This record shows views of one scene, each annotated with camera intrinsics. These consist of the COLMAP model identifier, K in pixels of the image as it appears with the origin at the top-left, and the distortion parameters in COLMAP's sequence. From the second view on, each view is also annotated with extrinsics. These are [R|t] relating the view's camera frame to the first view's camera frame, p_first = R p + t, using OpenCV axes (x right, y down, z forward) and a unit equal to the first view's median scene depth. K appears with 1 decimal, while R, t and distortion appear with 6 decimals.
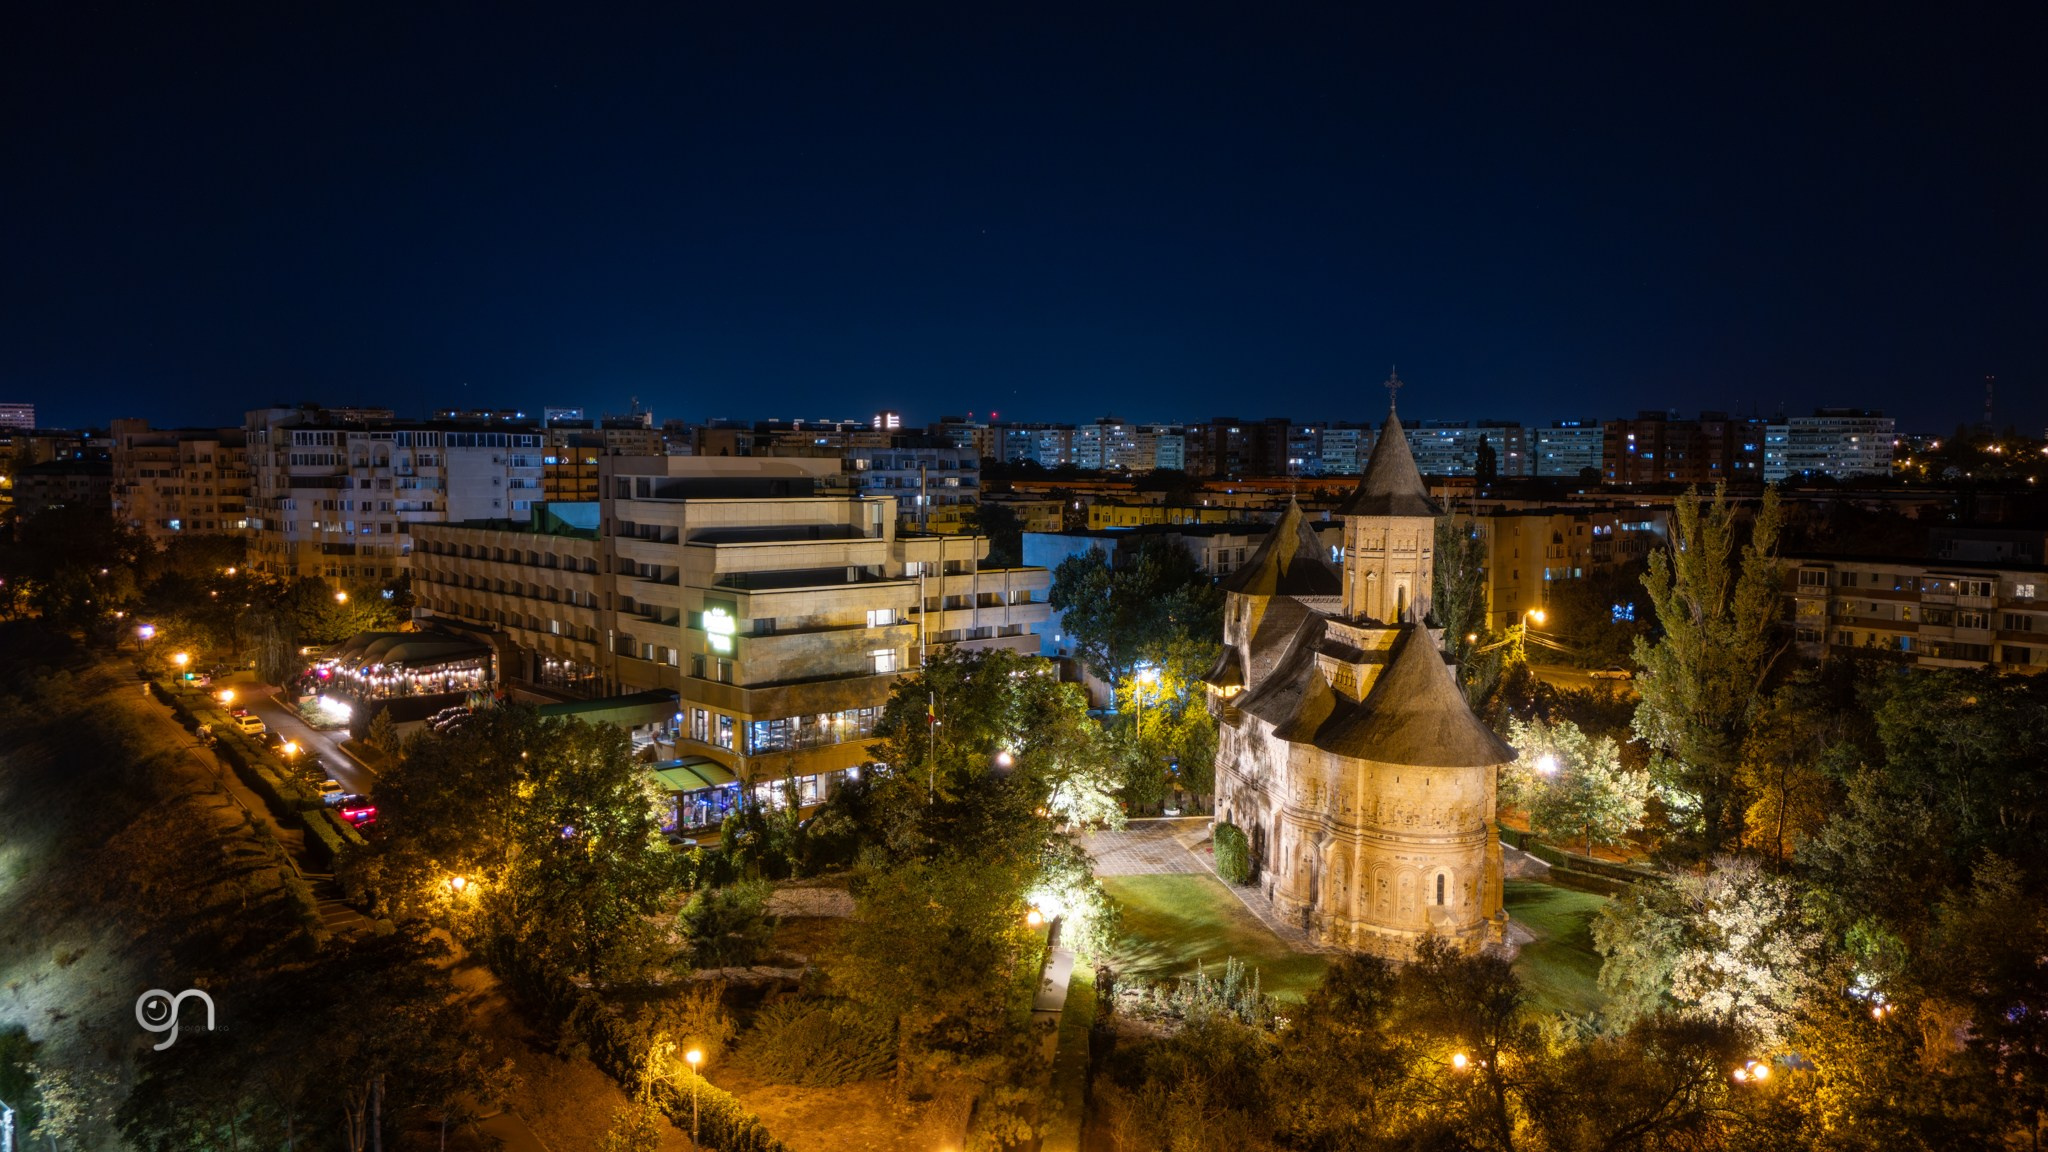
lens RADIAL K [[1480.4, 0, 1027.9], [0, 1480.4, 574.8], [0, 0, 1]] dist [0.055477, -0.030885]
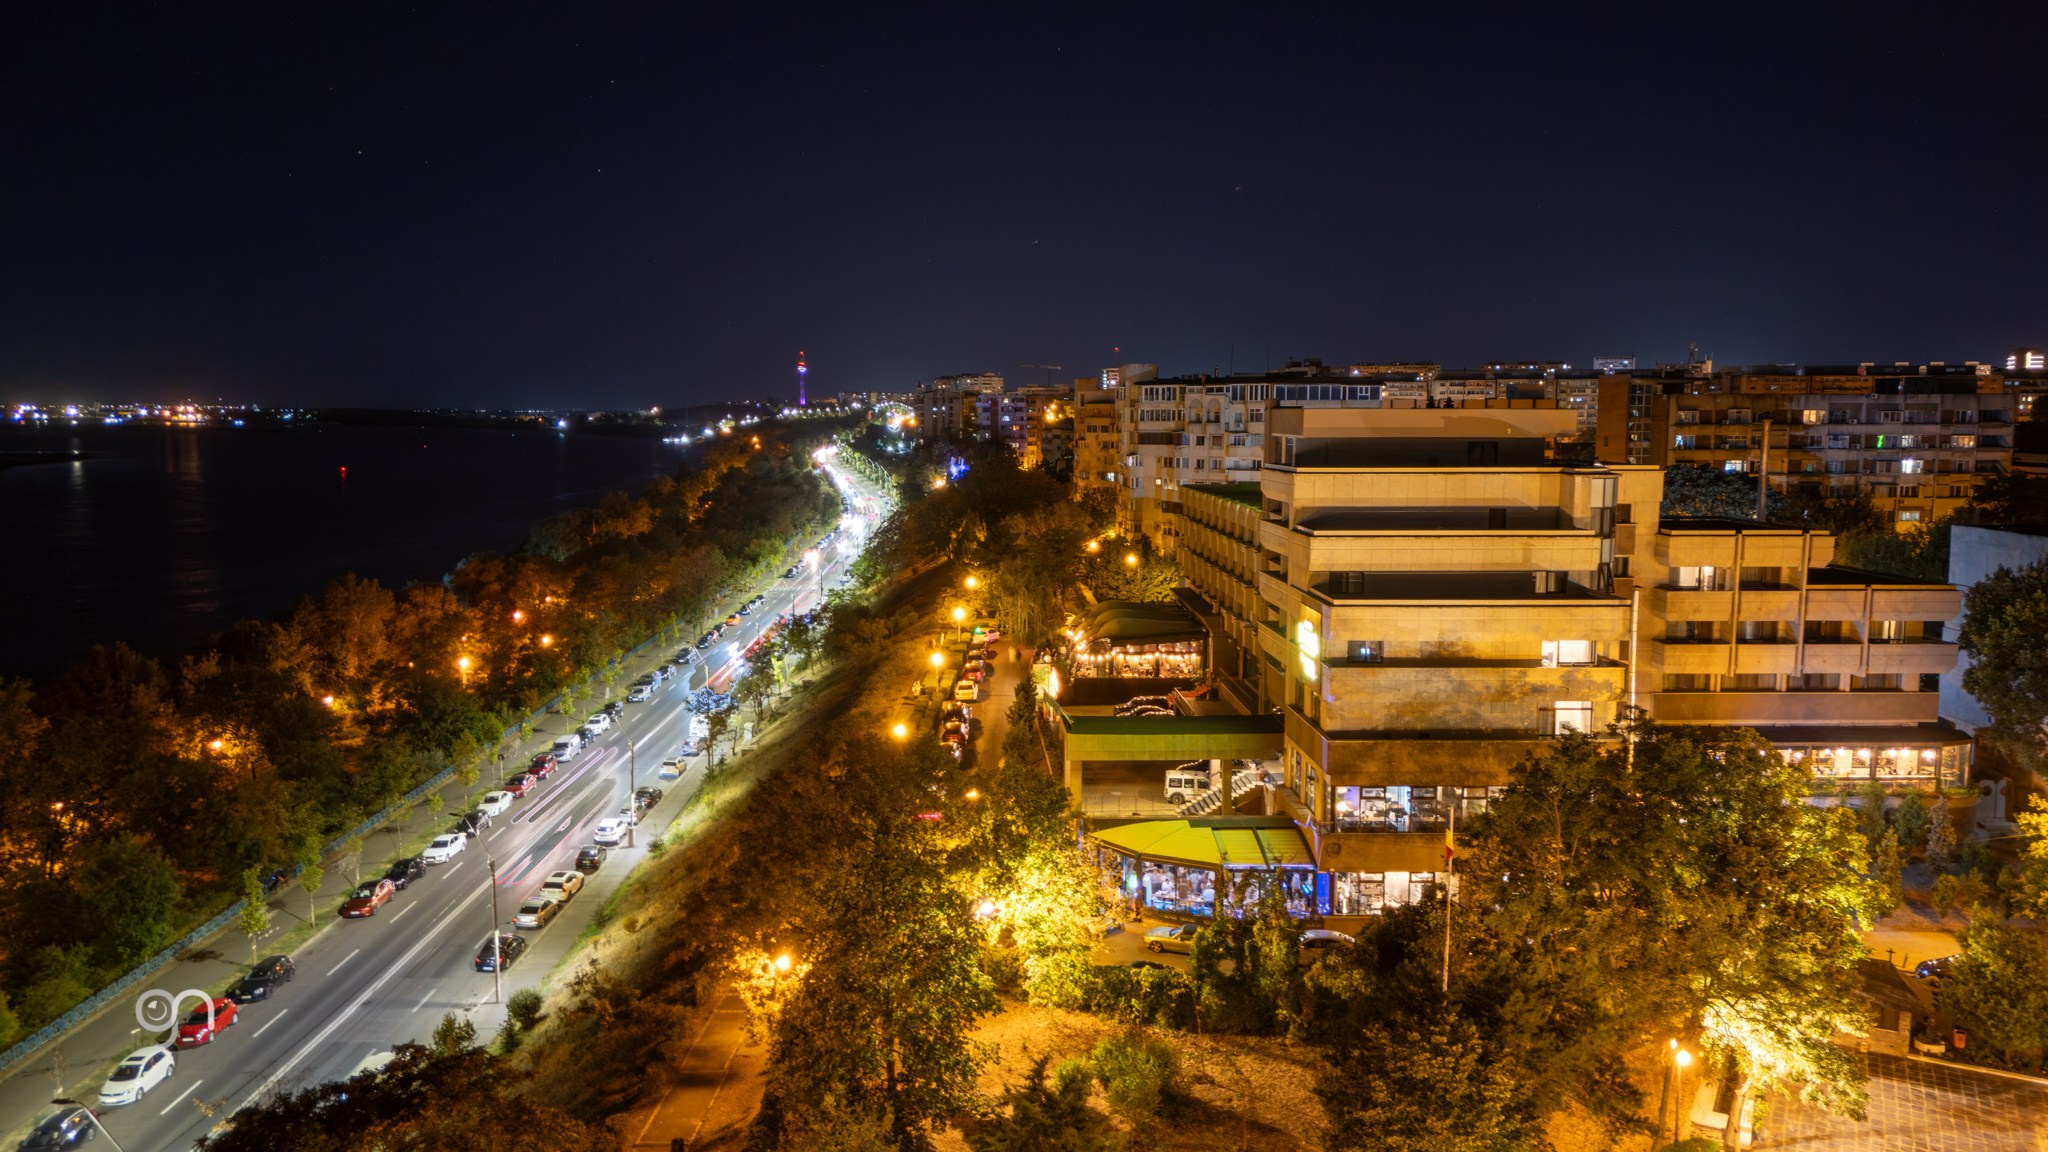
lens RADIAL K [[1480.4, 0, 1026.3], [0, 1480.4, 576.2], [0, 0, 1]] dist [0.055477, -0.030885]
pose [[0.771538, 0.067090, -0.632636, 0.109159], [-0.046915, 0.997716, 0.048590, -0.021234], [0.634451, -0.007809, 0.772924, 0.277031]]
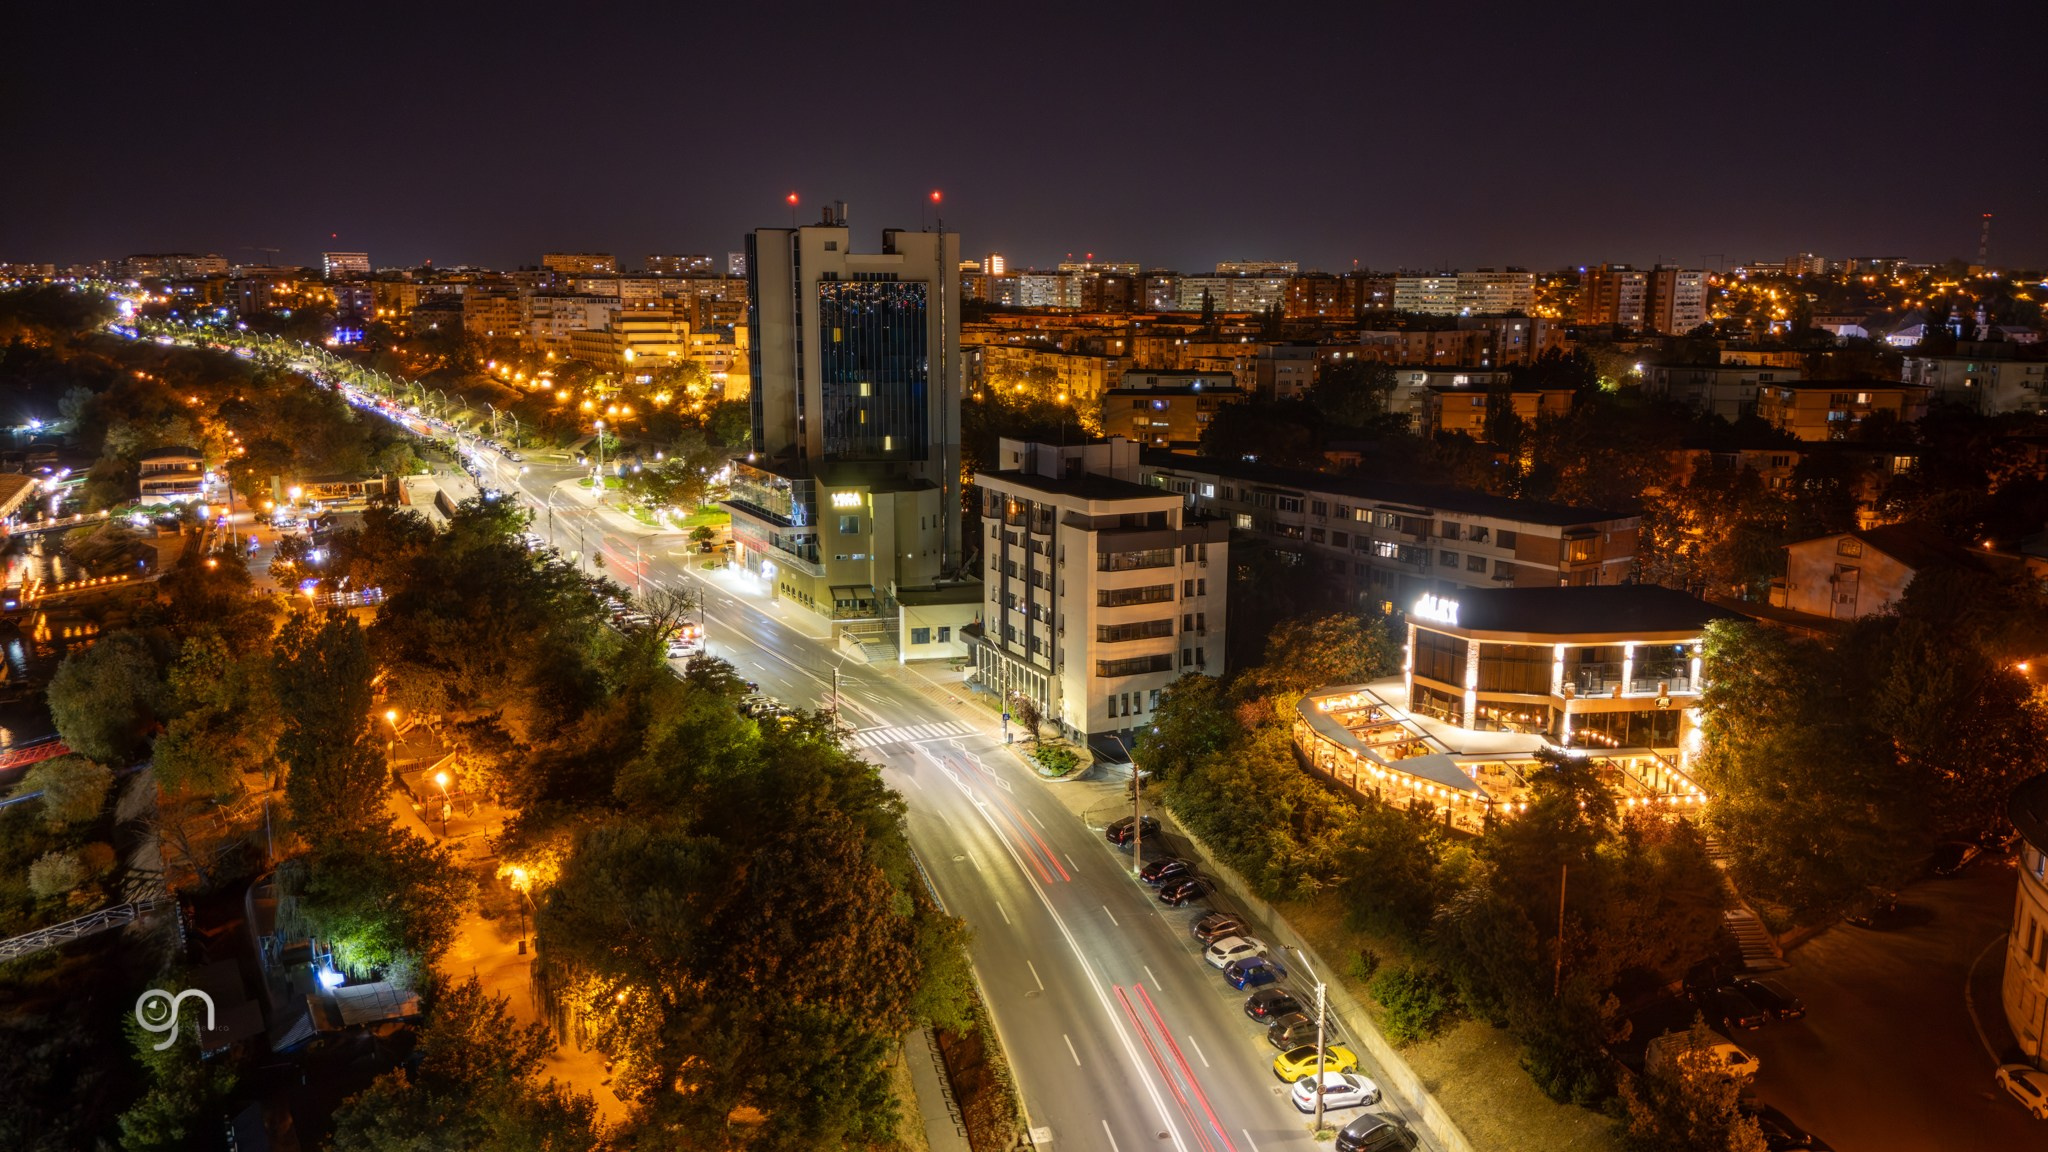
lens RADIAL K [[1480.4, 0, 1031.8], [0, 1480.4, 576.7], [0, 0, 1]] dist [0.055477, -0.030885]
pose [[0.988960, 0.027764, -0.145557, 1.180744], [-0.010849, 0.993220, 0.115741, 0.124087], [0.147784, -0.112884, 0.982556, -2.307745]]
